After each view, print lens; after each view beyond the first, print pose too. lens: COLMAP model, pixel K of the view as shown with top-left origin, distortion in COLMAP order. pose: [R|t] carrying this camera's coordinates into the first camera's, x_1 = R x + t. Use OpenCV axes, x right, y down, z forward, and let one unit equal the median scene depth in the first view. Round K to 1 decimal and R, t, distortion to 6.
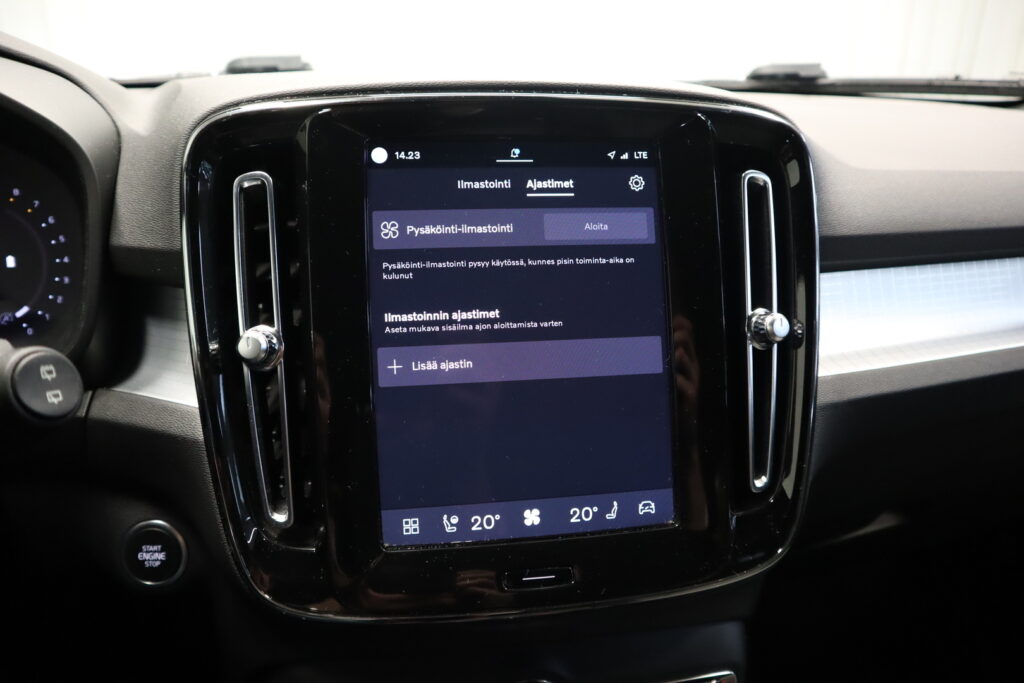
lens RADIAL K [[711.6, 0, 515.2], [0, 711.6, 340.5], [0, 0, 1]] dist [-0.109247, 0.066072]
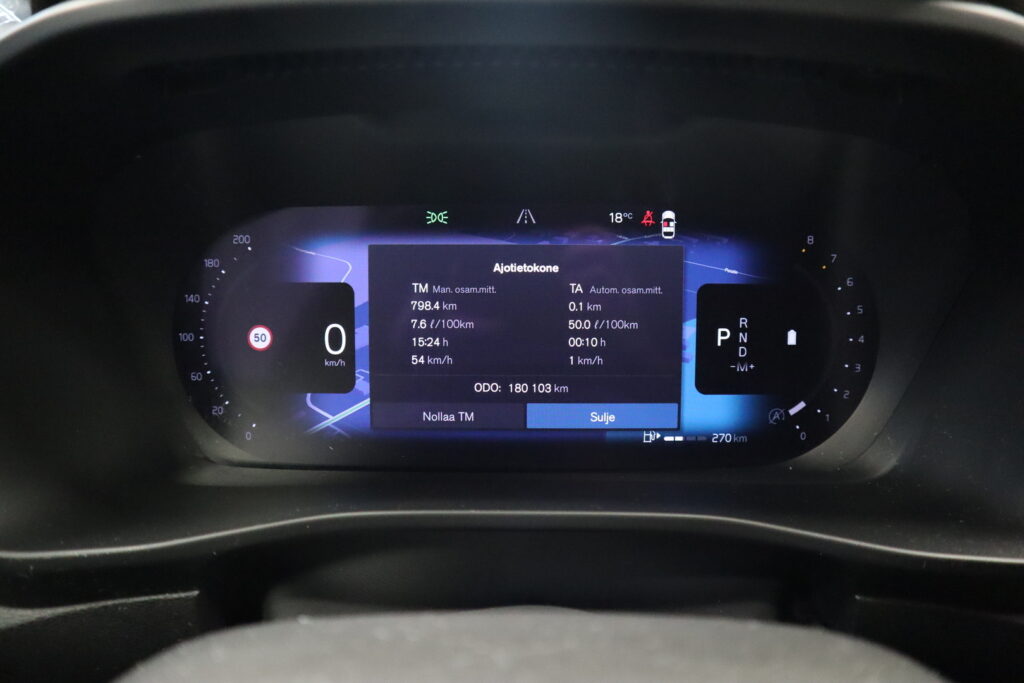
lens RADIAL K [[711.6, 0, 515.0], [0, 711.6, 340.5], [0, 0, 1]] dist [-0.109247, 0.066072]
pose [[0.959101, 0.092177, -0.267636, -0.952865], [-0.083496, 0.995551, 0.043664, -0.139963], [0.270470, -0.019531, 0.962530, 0.258782]]
